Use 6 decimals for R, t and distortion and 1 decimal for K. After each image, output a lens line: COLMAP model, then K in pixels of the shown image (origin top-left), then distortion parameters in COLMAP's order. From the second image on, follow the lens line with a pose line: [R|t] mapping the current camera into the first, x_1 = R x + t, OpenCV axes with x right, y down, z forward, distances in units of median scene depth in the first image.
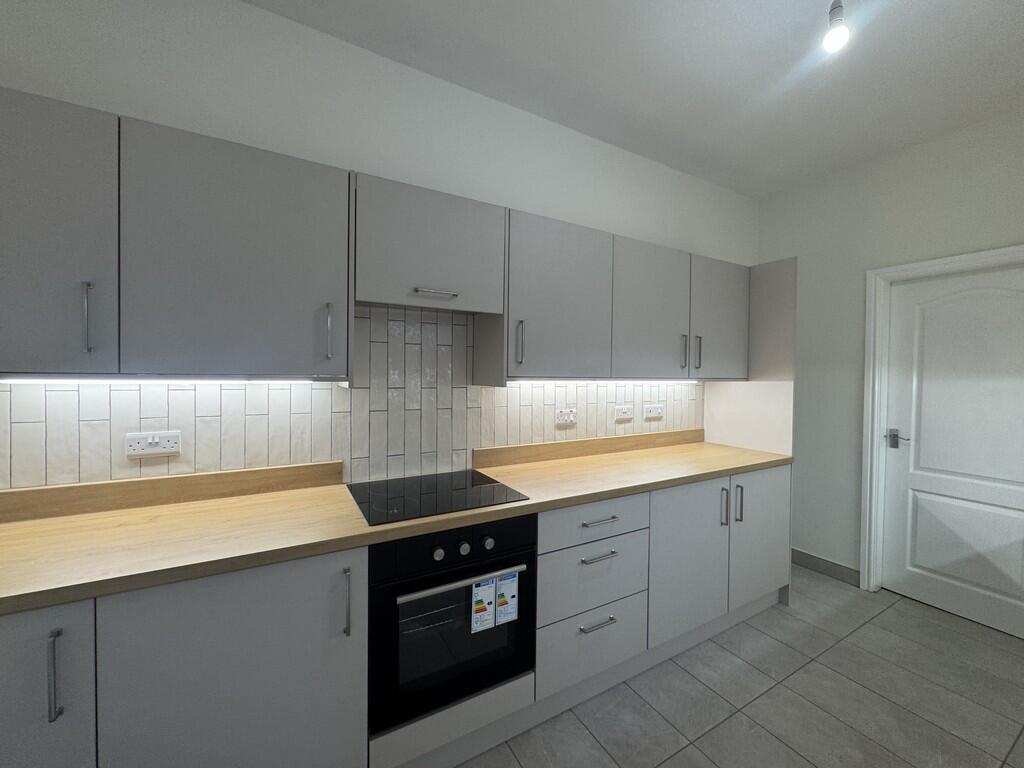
lens RADIAL K [[408.1, 0, 512.0], [0, 408.1, 383.1], [0, 0, 1]] dist [-0.002372, 0.000020]
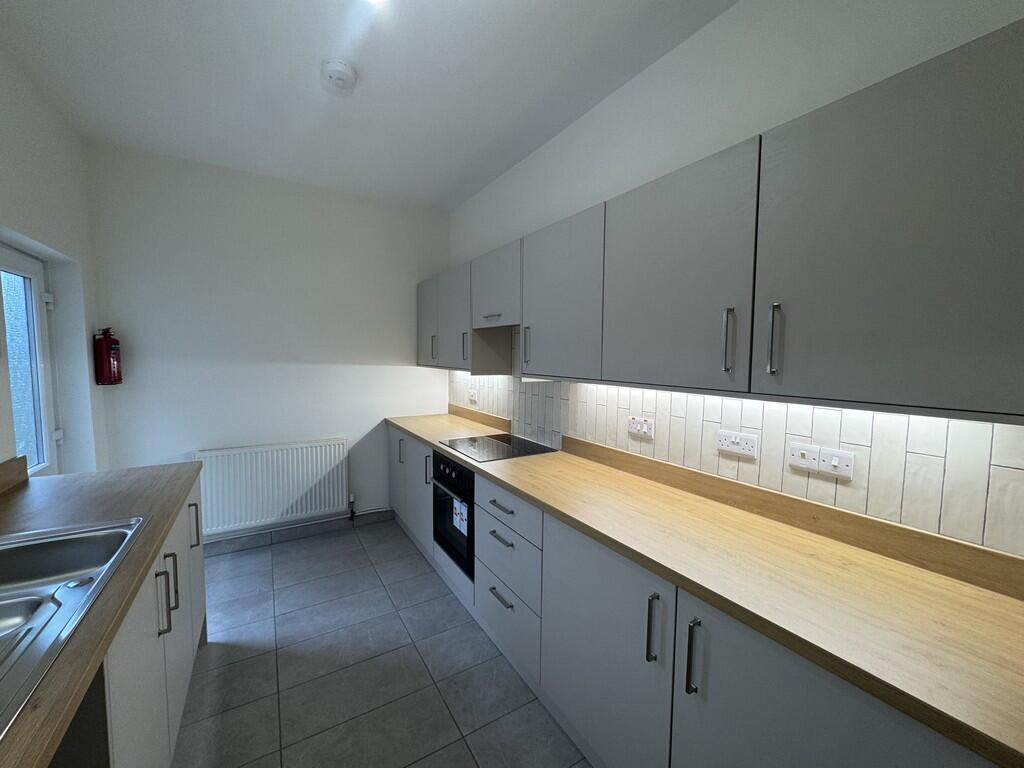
lens RADIAL K [[408.1, 0, 511.8], [0, 408.1, 381.6], [0, 0, 1]] dist [-0.002372, 0.000020]
pose [[0.025345, 0.054520, -0.998191, 0.953302], [-0.030449, 0.998091, 0.053741, -0.044899], [0.999215, 0.029032, 0.026956, 0.718535]]
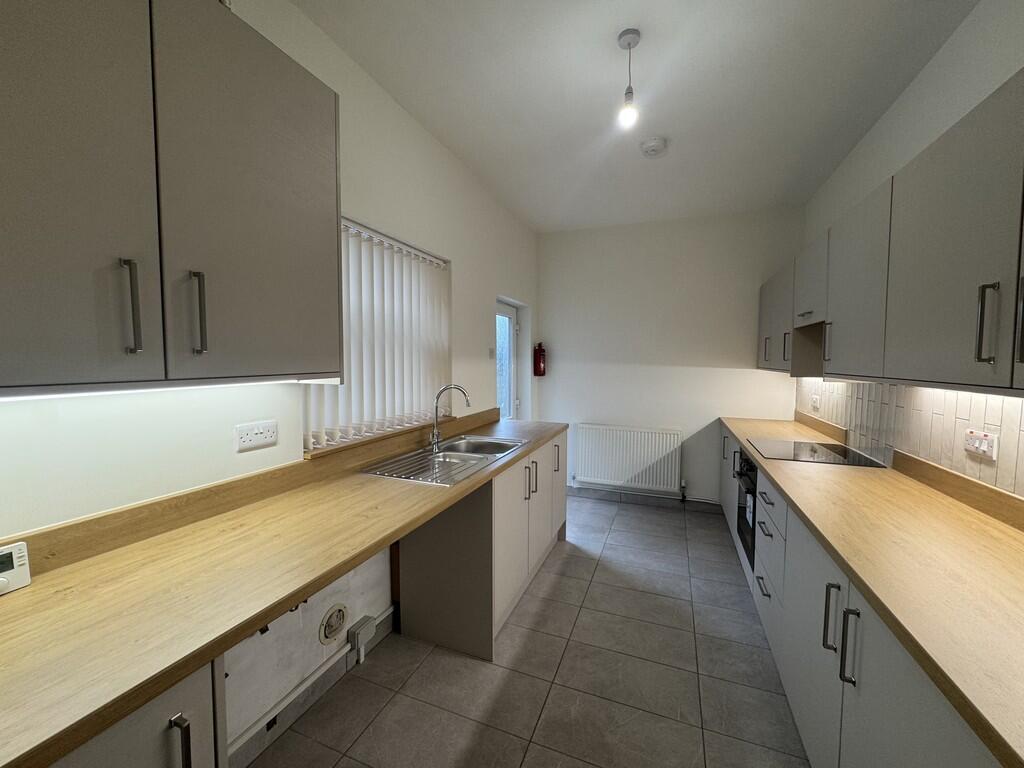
lens RADIAL K [[408.1, 0, 510.9], [0, 408.1, 381.4], [0, 0, 1]] dist [-0.002372, 0.000020]
pose [[-0.782586, 0.015024, -0.622361, 1.091031], [-0.029018, 0.997742, 0.060574, -0.029045], [0.621866, 0.065464, -0.780383, 1.039062]]
